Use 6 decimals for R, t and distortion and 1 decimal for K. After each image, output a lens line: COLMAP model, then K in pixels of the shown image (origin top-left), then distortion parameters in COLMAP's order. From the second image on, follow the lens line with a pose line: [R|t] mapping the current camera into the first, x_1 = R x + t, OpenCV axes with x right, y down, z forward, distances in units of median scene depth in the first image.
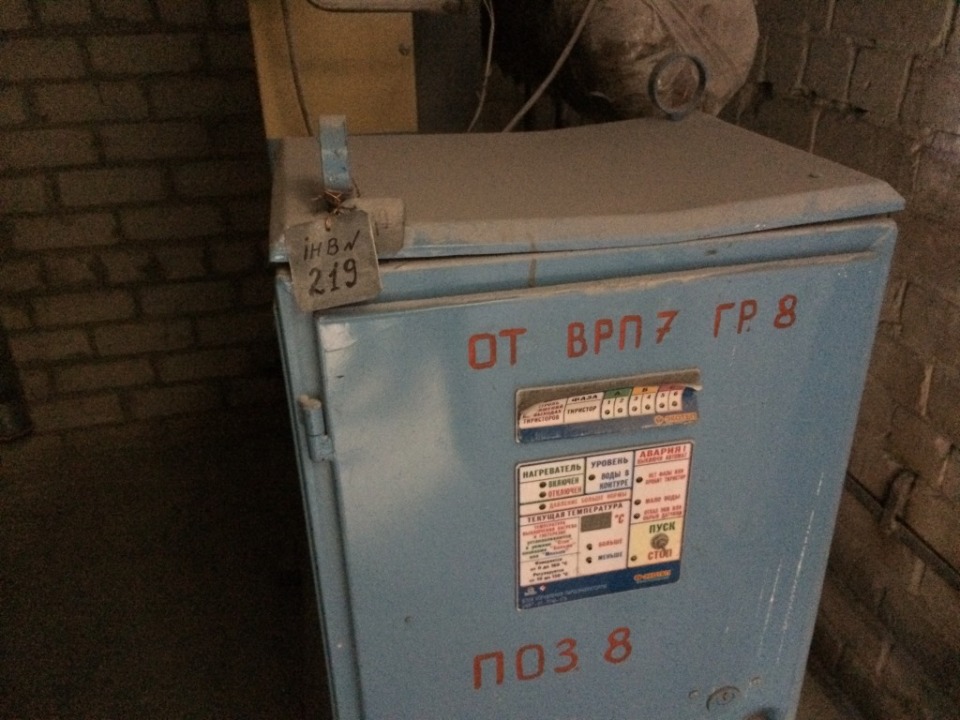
lens RADIAL K [[816.7, 0, 477.9], [0, 816.7, 359.2], [0, 0, 1]] dist [0.101404, -0.134642]
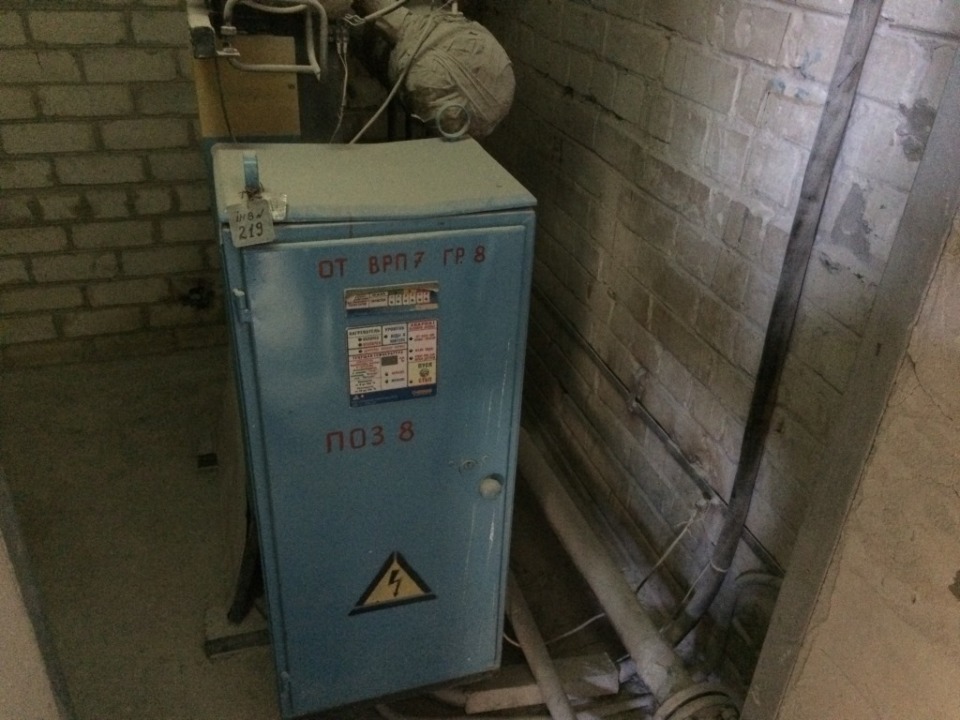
lens RADIAL K [[816.7, 0, 477.9], [0, 816.7, 359.2], [0, 0, 1]] dist [0.101404, -0.134642]
pose [[0.993461, 0.009163, 0.113802, 0.131472], [-0.016773, 0.997672, 0.066096, 0.062977], [-0.112931, -0.067572, 0.991302, -0.944108]]
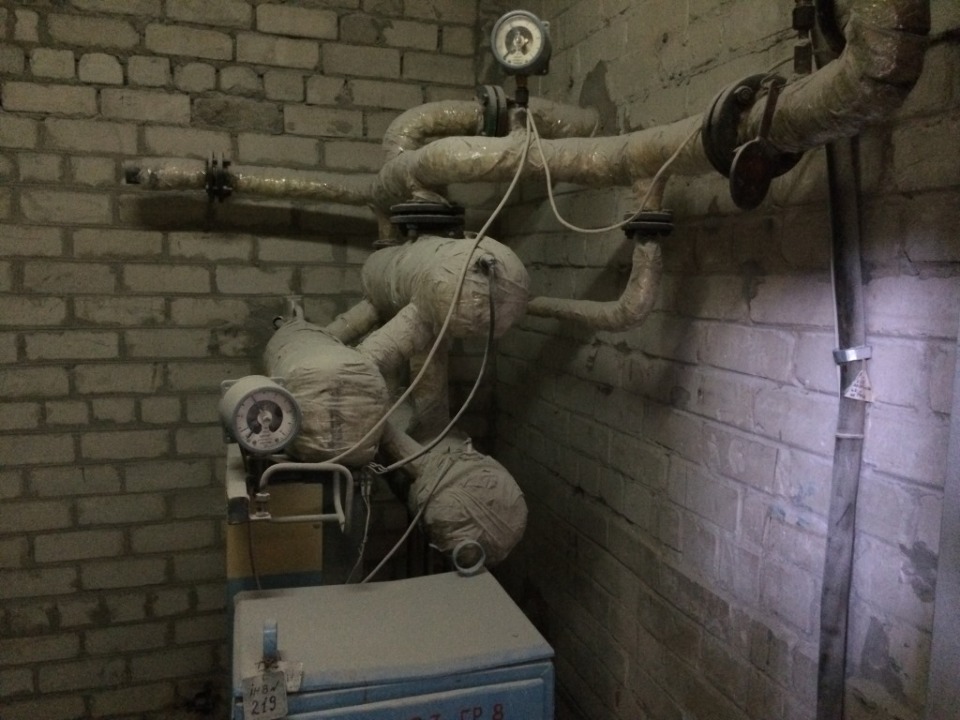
lens RADIAL K [[816.7, 0, 477.9], [0, 816.7, 359.2], [0, 0, 1]] dist [0.101404, -0.134642]
pose [[0.996163, 0.026847, 0.083300, 0.129974], [0.003144, 0.940196, -0.340620, -0.163850], [-0.087463, 0.339575, 0.936504, -1.037889]]
